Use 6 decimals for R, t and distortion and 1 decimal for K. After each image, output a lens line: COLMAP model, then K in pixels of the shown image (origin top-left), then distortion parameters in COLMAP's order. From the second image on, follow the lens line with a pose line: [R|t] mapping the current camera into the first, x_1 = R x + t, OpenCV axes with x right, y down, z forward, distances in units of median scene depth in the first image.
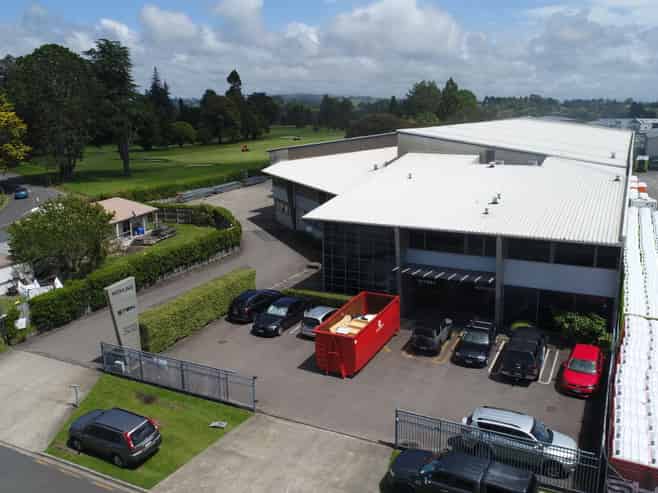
lens RADIAL K [[570.1, 0, 327.4], [0, 570.1, 246.7], [0, 0, 1]] dist [-0.004513, -0.012330]
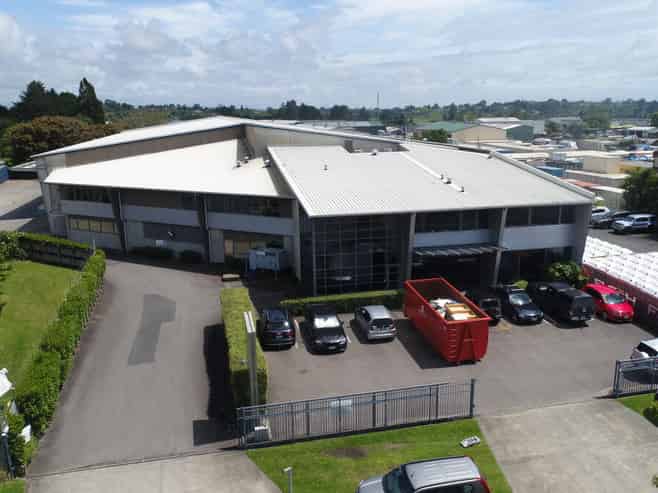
lens RADIAL K [[570.1, 0, 327.5], [0, 570.1, 245.5], [0, 0, 1]] dist [-0.004513, -0.012330]
pose [[0.778778, -0.145222, 0.610258, -0.682731], [0.152379, 0.987491, 0.040534, -0.044421], [-0.608511, 0.061424, 0.791165, 0.336990]]
